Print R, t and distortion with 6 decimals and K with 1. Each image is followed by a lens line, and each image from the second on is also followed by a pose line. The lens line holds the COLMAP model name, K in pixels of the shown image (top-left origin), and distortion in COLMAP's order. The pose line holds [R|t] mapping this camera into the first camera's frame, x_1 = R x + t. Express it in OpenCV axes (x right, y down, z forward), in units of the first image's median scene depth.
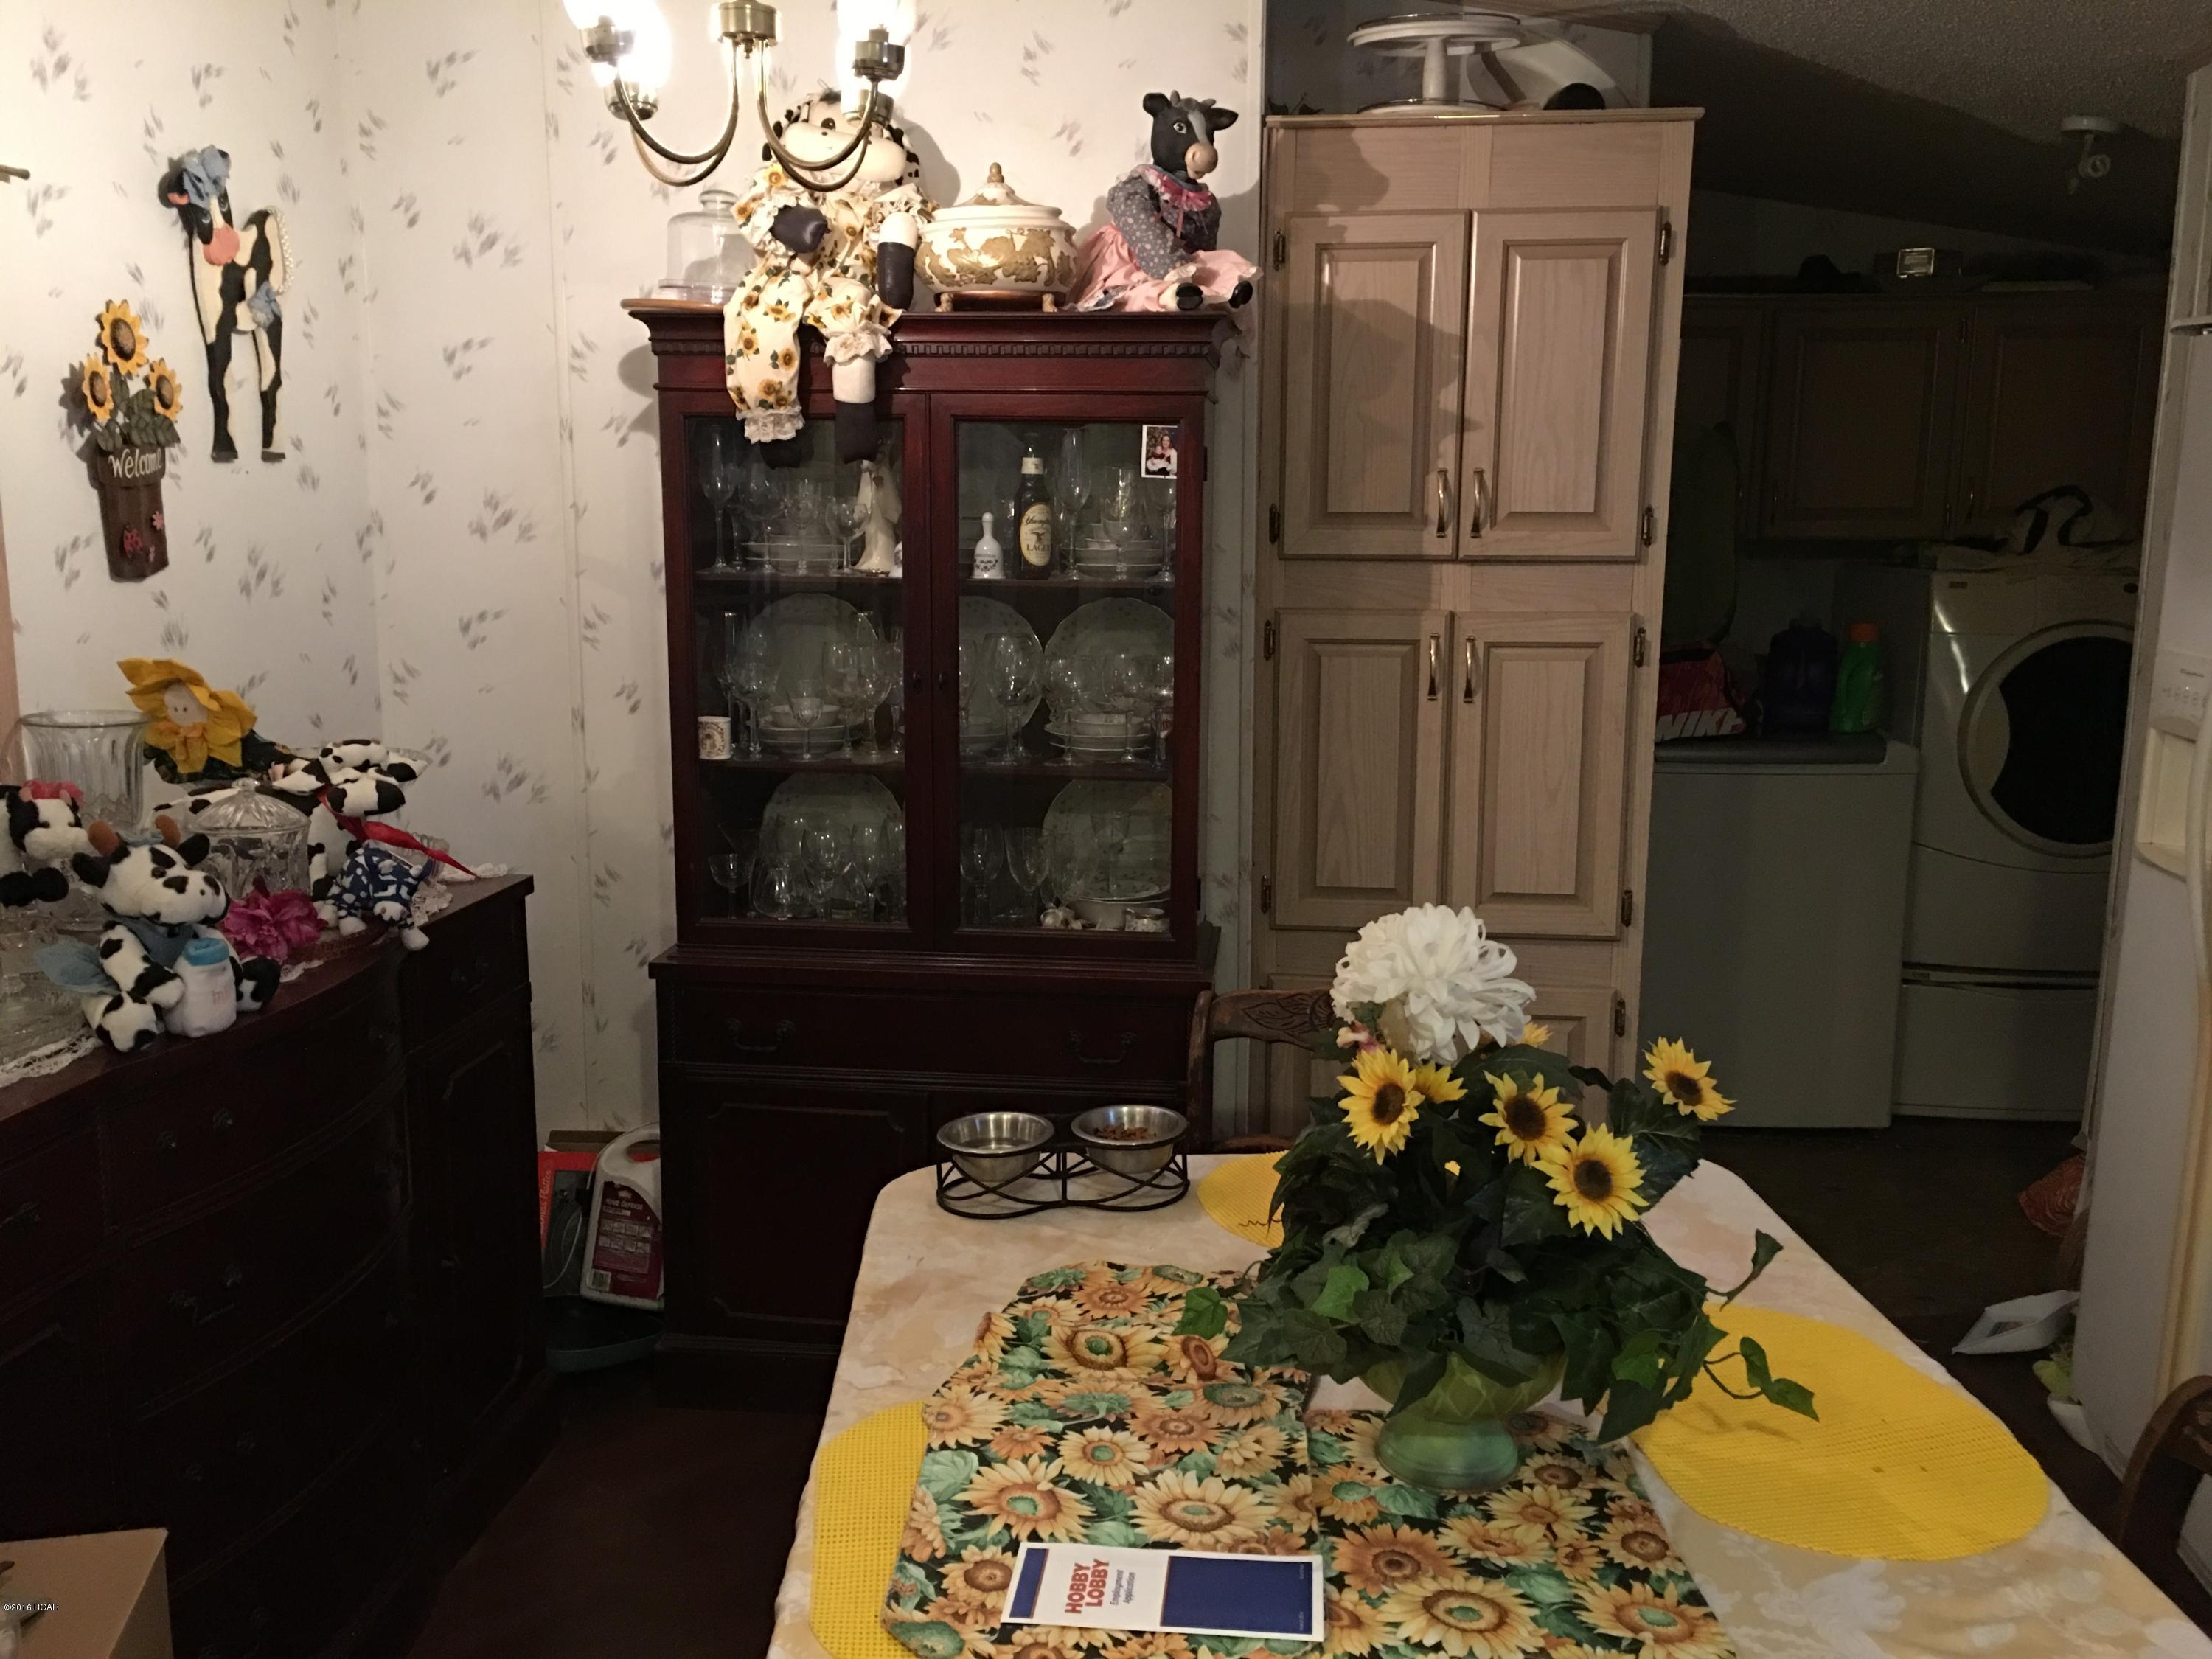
lens RADIAL K [[1891.1, 0, 1105.1], [0, 1891.1, 801.9], [0, 0, 1]] dist [0.094270, -0.117073]
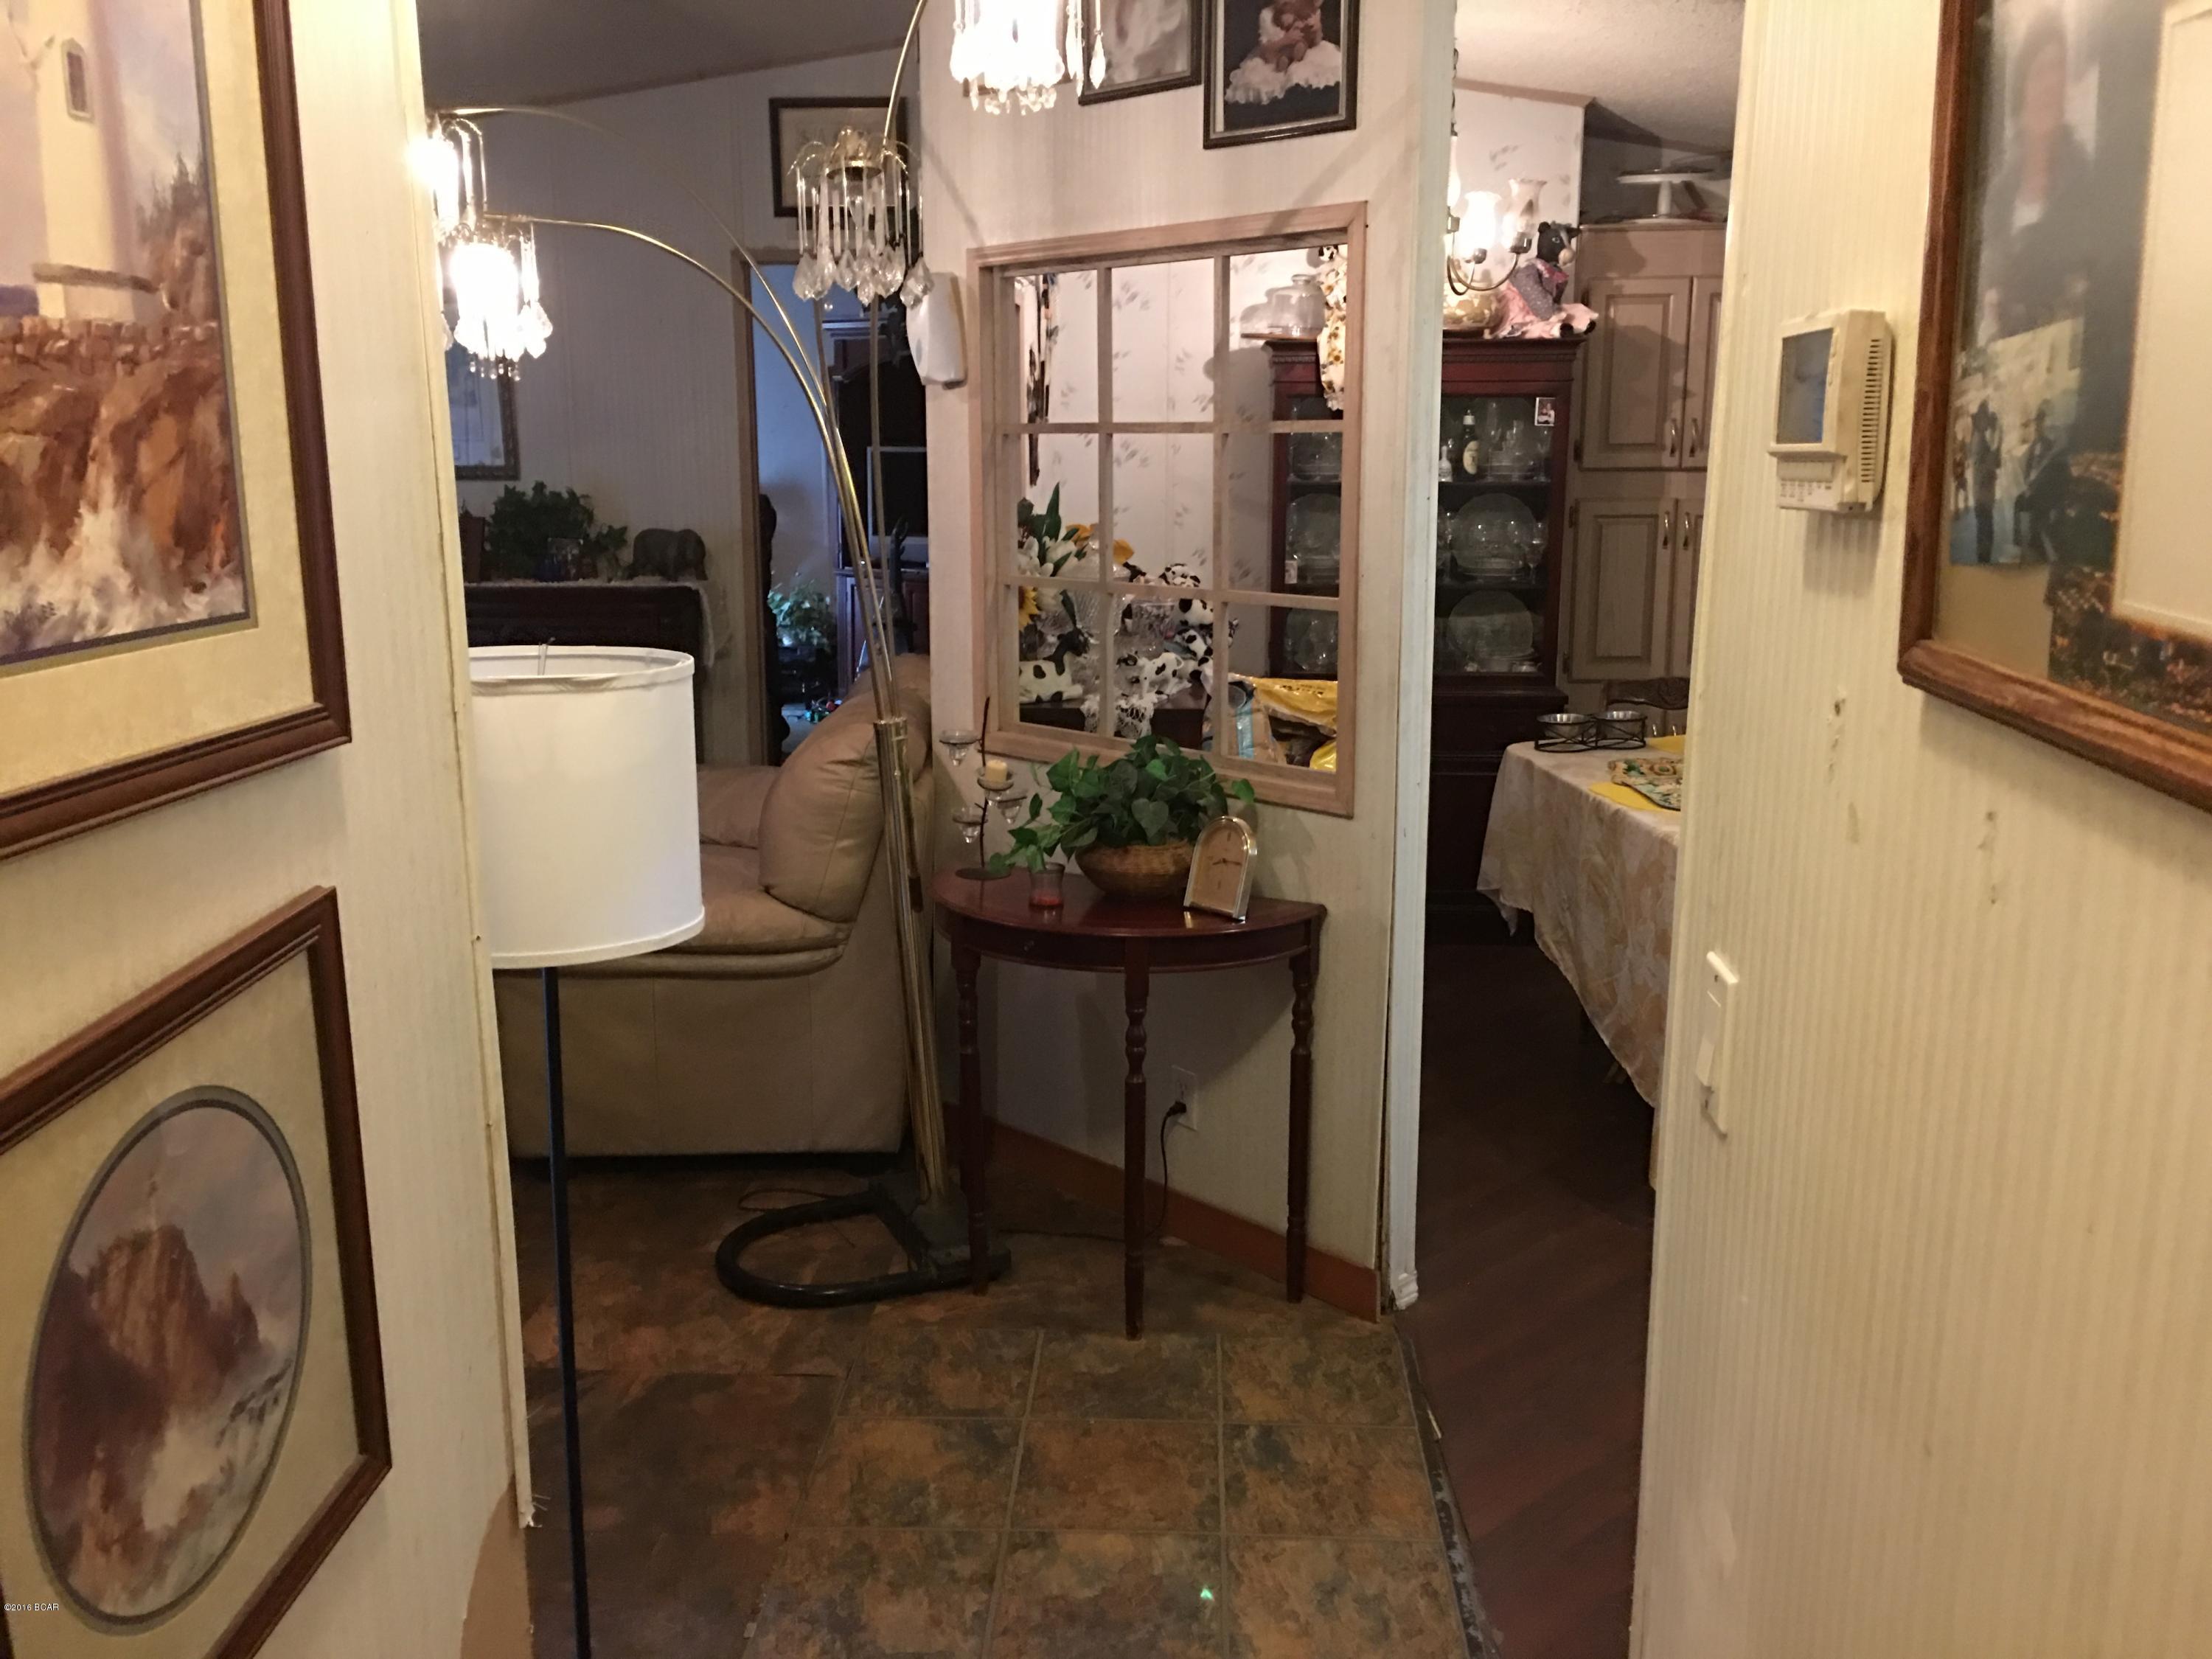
lens RADIAL K [[1890.2, 0, 1109.4], [0, 1890.2, 813.7], [0, 0, 1]] dist [0.084852, -0.108815]
pose [[0.998509, -0.019179, 0.051102, -0.467857], [0.017420, 0.999247, 0.034661, 0.130926], [-0.051728, -0.033719, 0.998092, -0.812835]]
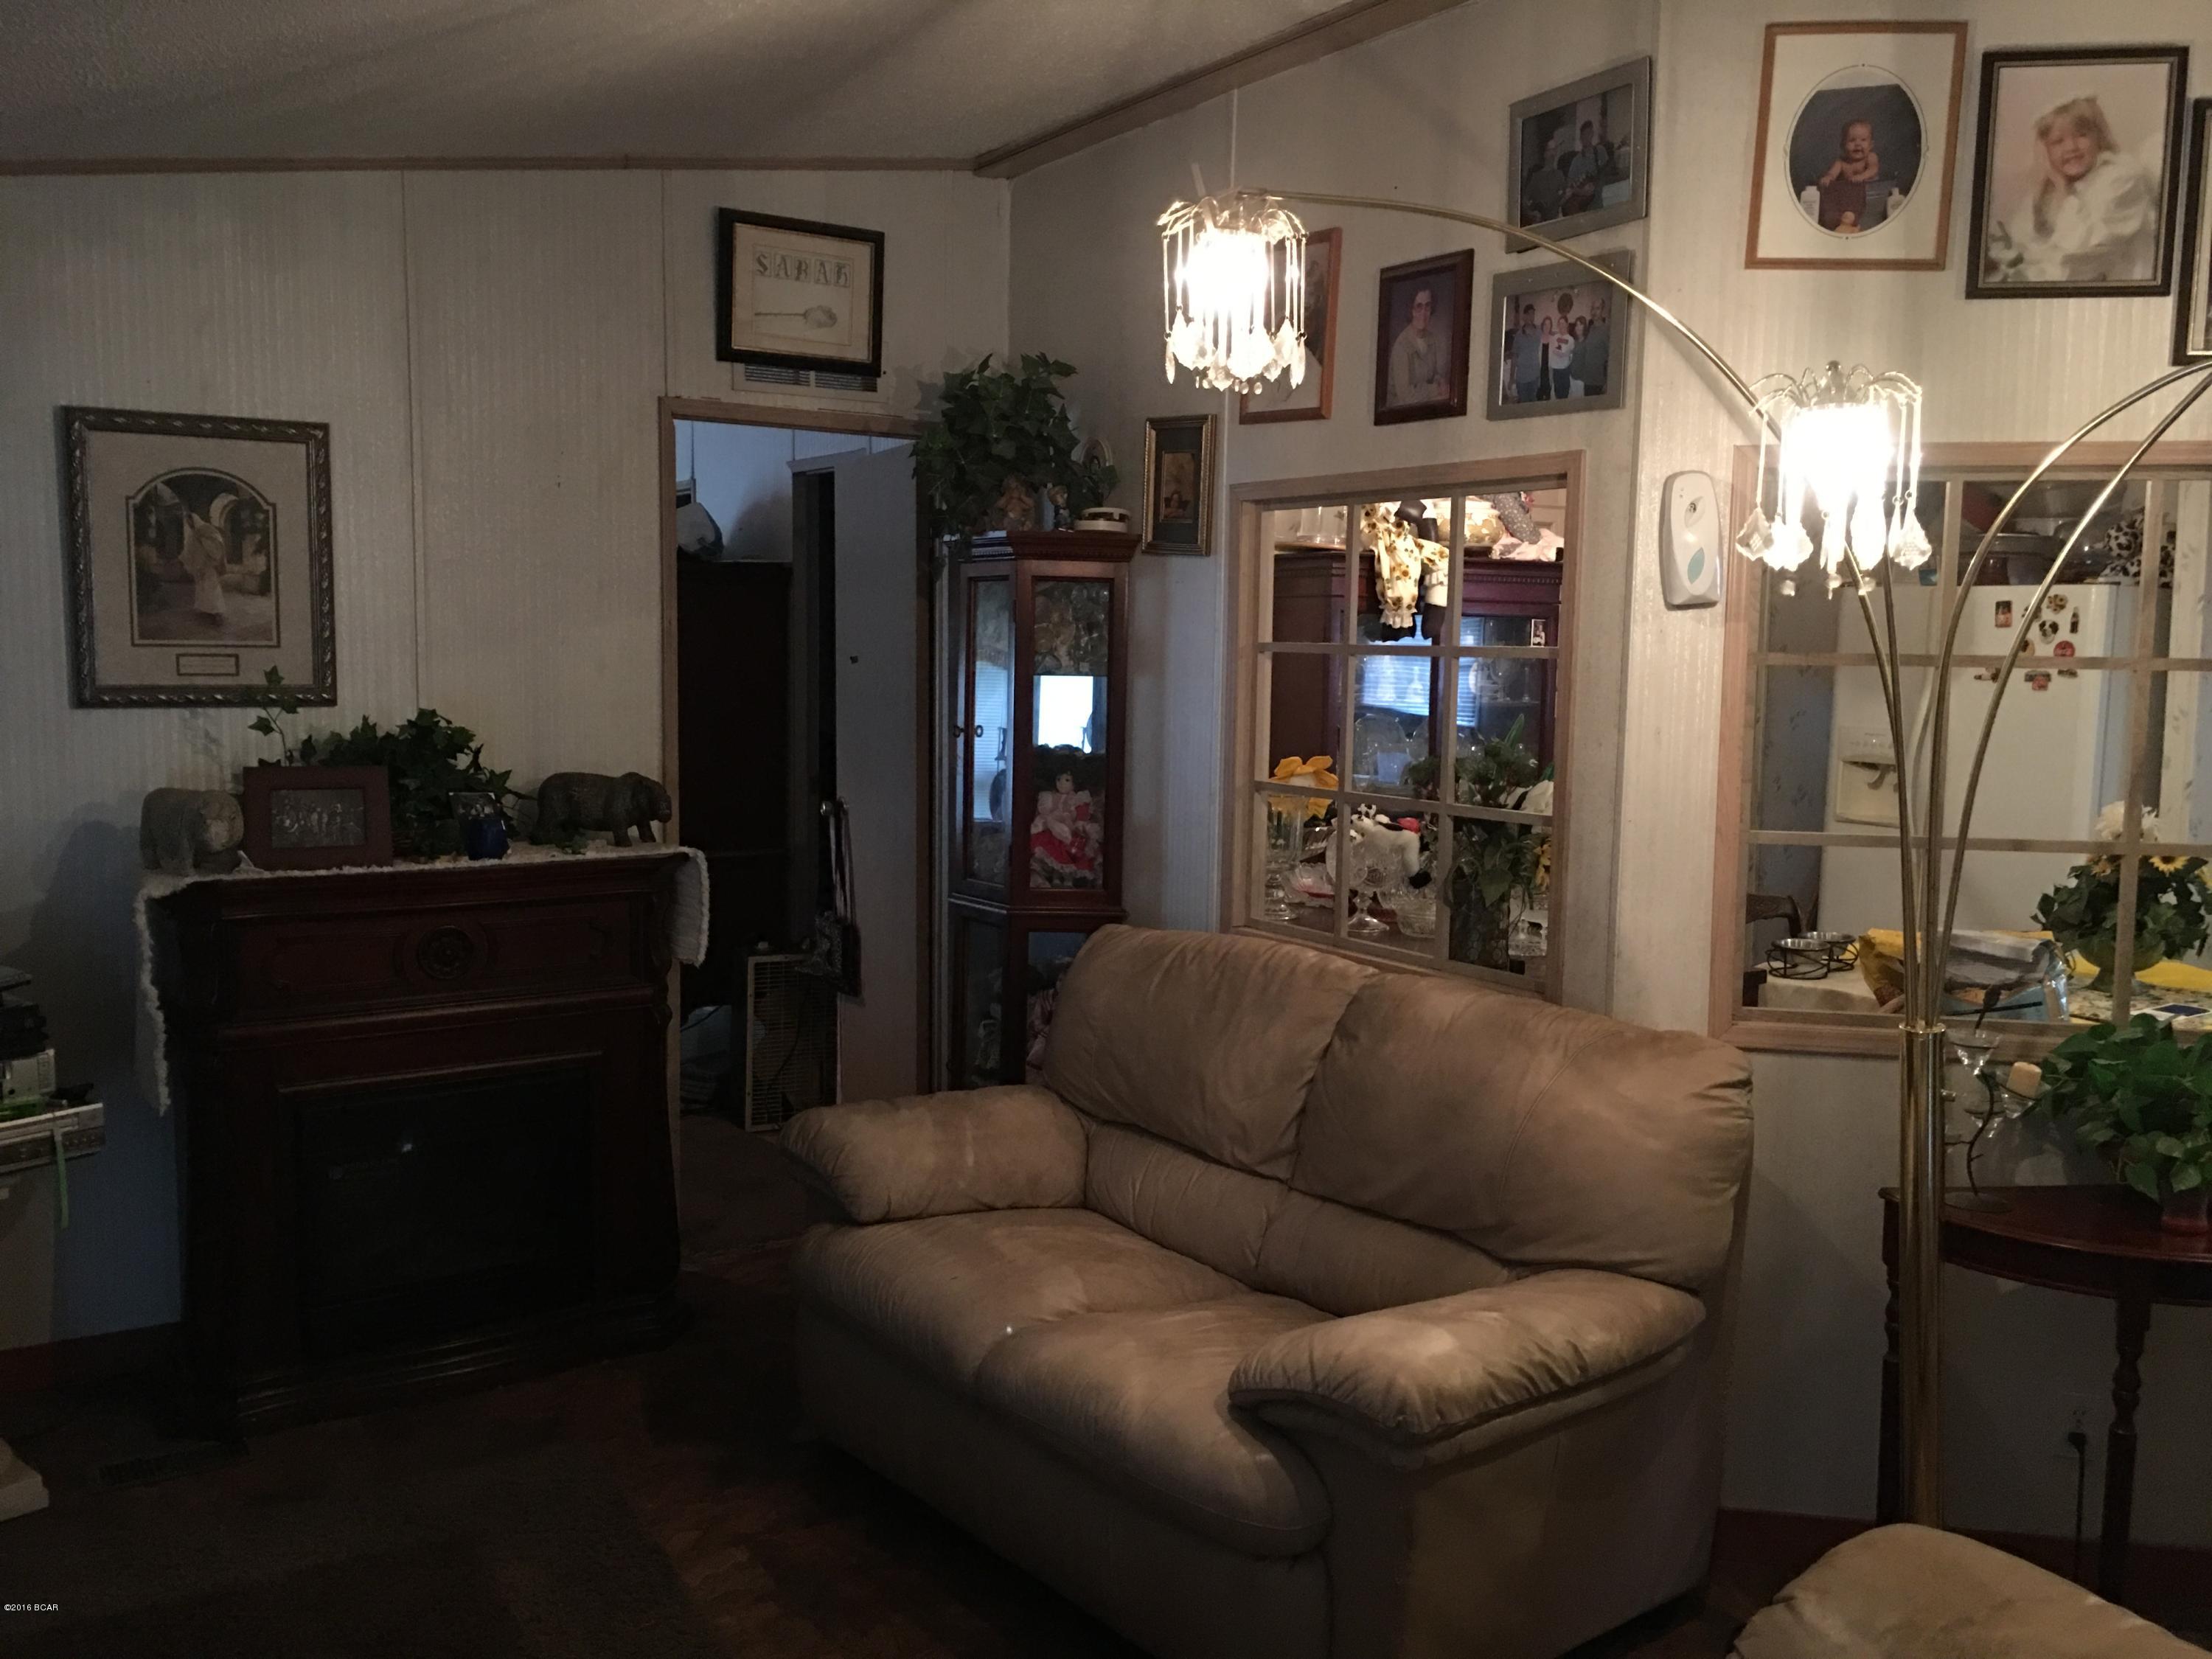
lens RADIAL K [[1890.2, 0, 1109.4], [0, 1890.2, 813.7], [0, 0, 1]] dist [0.084852, -0.108815]
pose [[0.773236, -0.052844, 0.631913, -1.367328], [0.090893, 0.995468, -0.027974, 0.005038], [-0.627571, 0.079067, 0.774534, -0.155323]]
